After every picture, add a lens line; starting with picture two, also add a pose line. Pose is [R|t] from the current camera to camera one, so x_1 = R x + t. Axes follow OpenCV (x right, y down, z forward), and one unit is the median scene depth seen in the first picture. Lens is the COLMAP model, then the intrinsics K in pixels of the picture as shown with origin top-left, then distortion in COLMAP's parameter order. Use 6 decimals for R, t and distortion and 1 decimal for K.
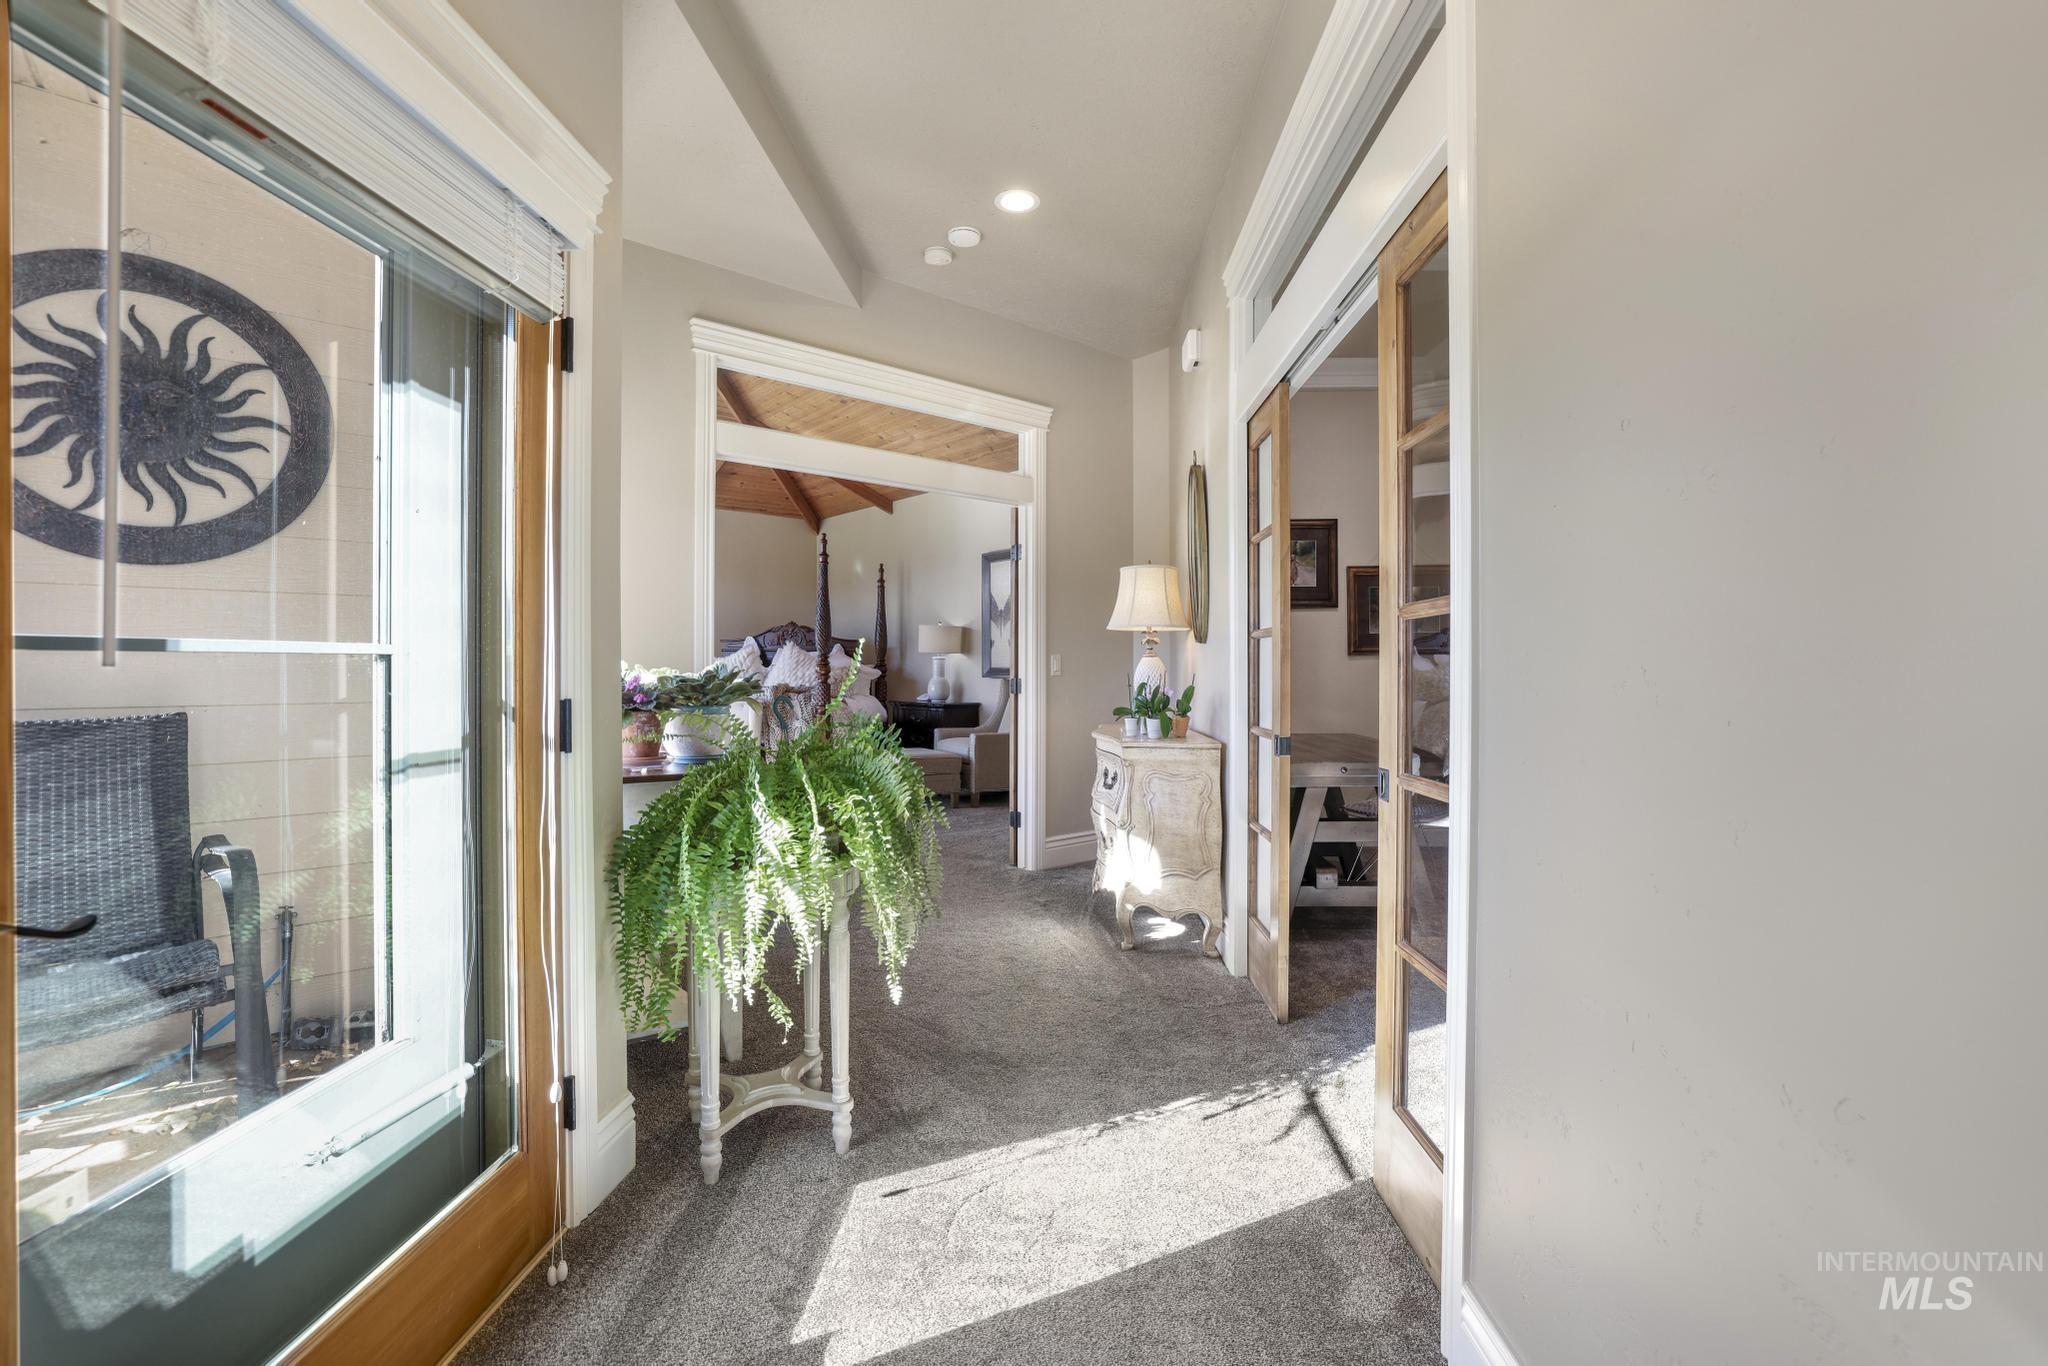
lens RADIAL K [[895.1, 0, 1023.0], [0, 895.1, 668.8], [0, 0, 1]] dist [-0.009279, 0.000238]
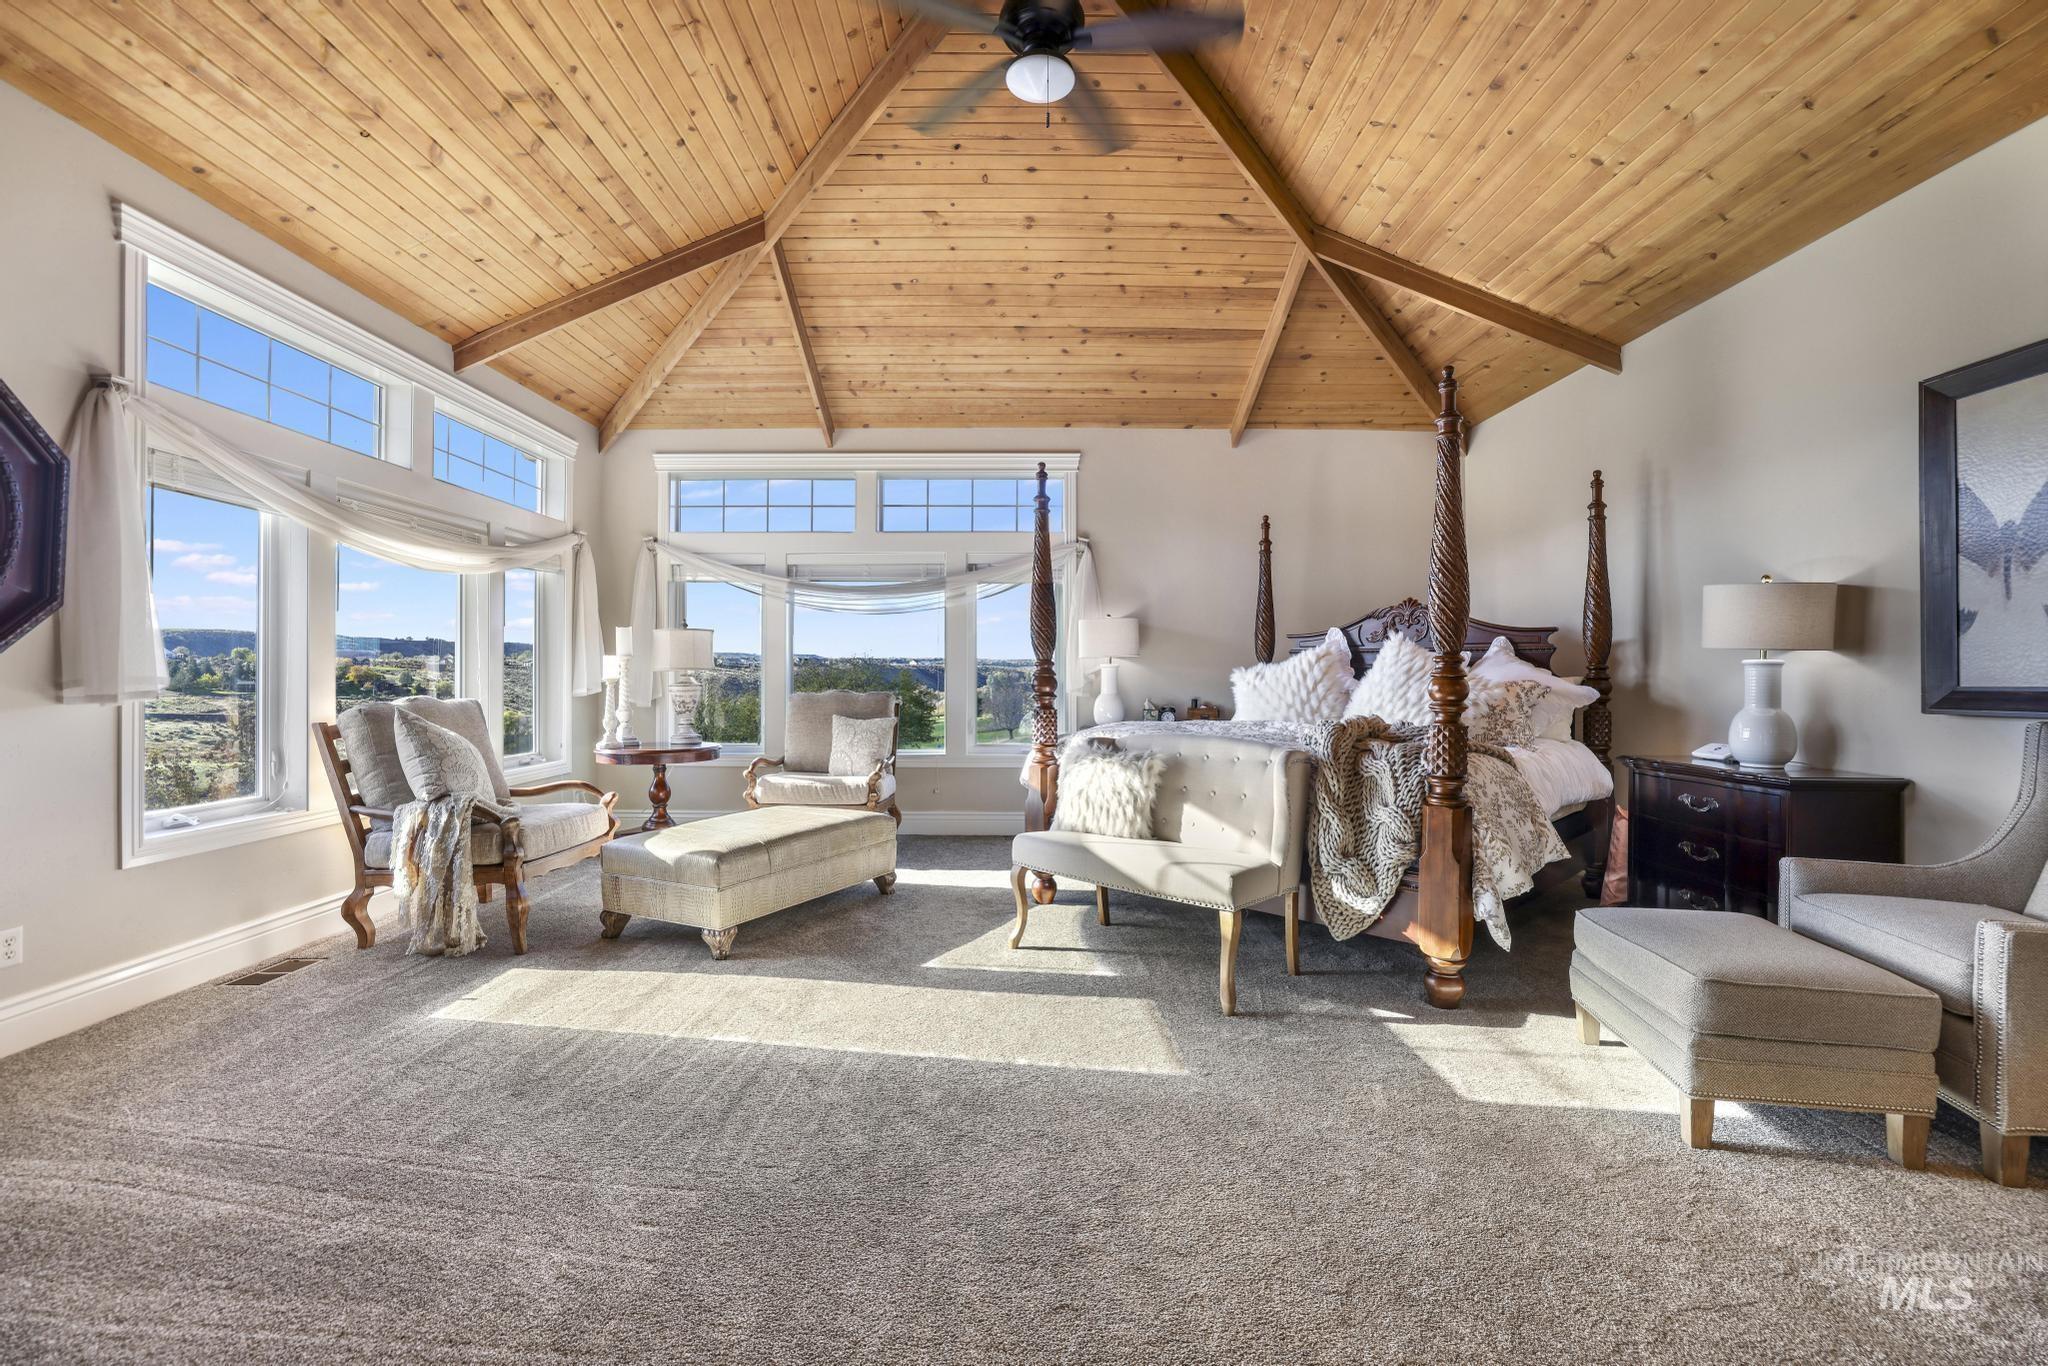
lens RADIAL K [[868.6, 0, 1024.0], [0, 868.6, 683.0], [0, 0, 1]] dist [-0.015449, -0.000131]
pose [[0.749486, 0.008495, -0.661965, -0.099123], [0.000290, 0.999913, 0.013160, -0.008464], [0.662020, -0.010055, 0.749419, 0.540011]]
